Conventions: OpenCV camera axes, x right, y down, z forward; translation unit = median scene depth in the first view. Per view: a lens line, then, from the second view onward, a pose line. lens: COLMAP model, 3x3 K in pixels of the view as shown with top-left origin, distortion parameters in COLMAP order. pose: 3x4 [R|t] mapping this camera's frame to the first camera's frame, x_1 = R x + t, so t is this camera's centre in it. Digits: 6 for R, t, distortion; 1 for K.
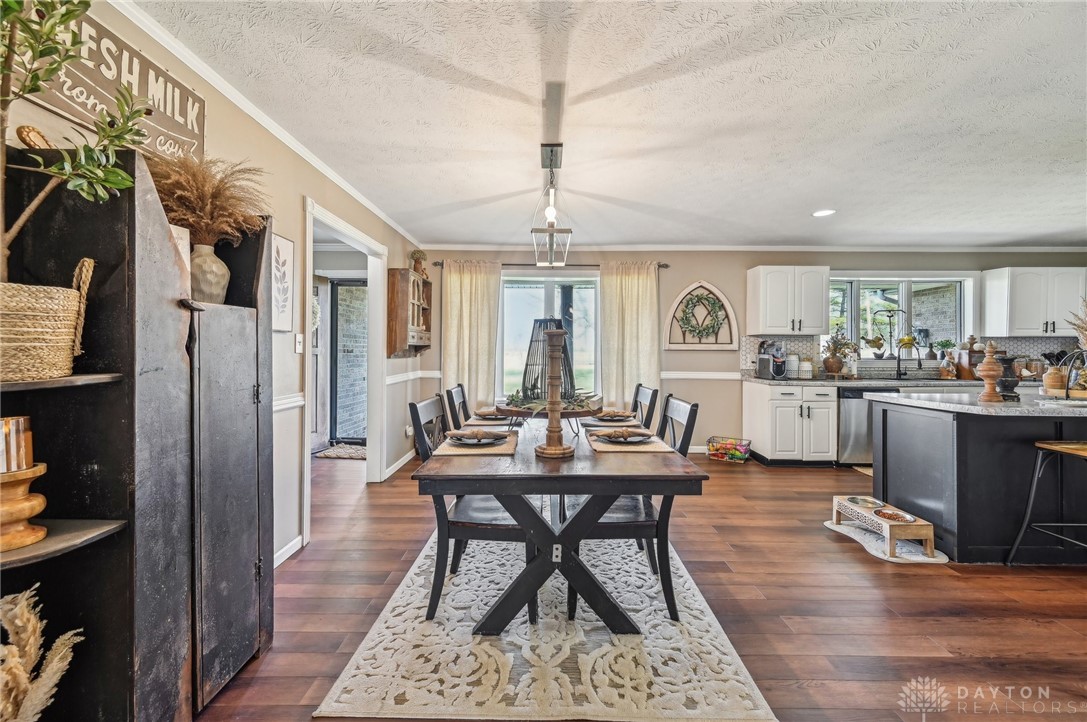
lens RADIAL K [[431.6, 0, 551.7], [0, 431.6, 348.4], [0, 0, 1]] dist [0.007761, -0.001037]
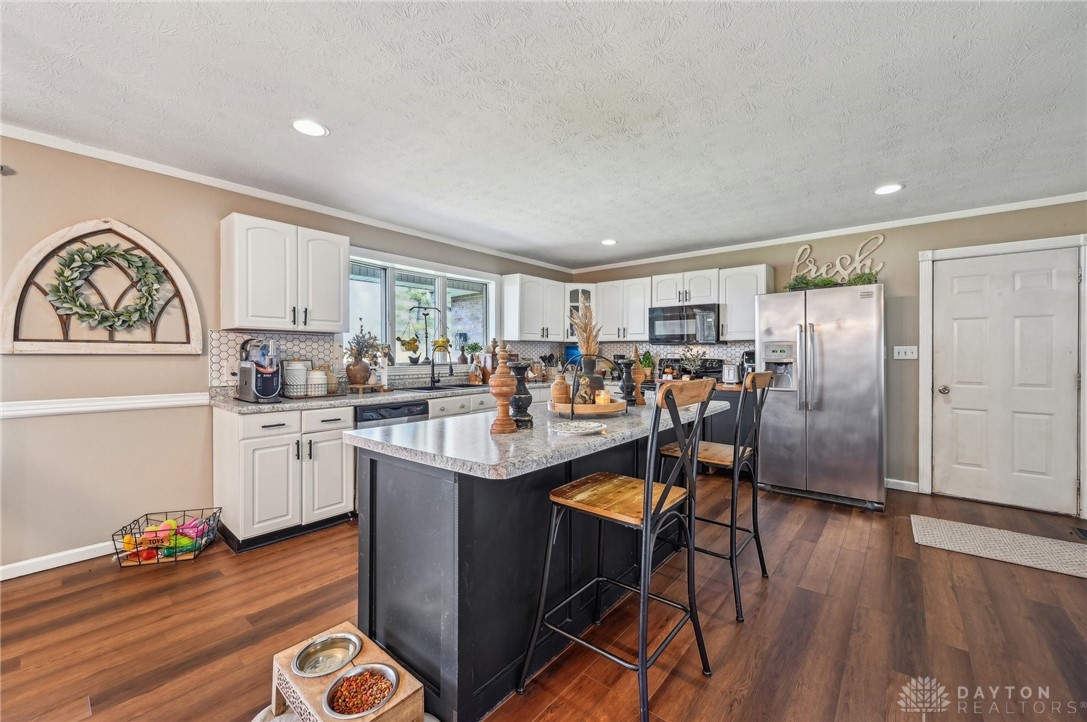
lens RADIAL K [[431.6, 0, 546.9], [0, 431.6, 355.1], [0, 0, 1]] dist [0.007761, -0.001037]
pose [[0.639427, -0.004768, 0.768837, 0.286134], [-0.001834, 0.999968, 0.007727, -0.000293], [-0.768850, -0.006351, 0.639398, 0.276610]]
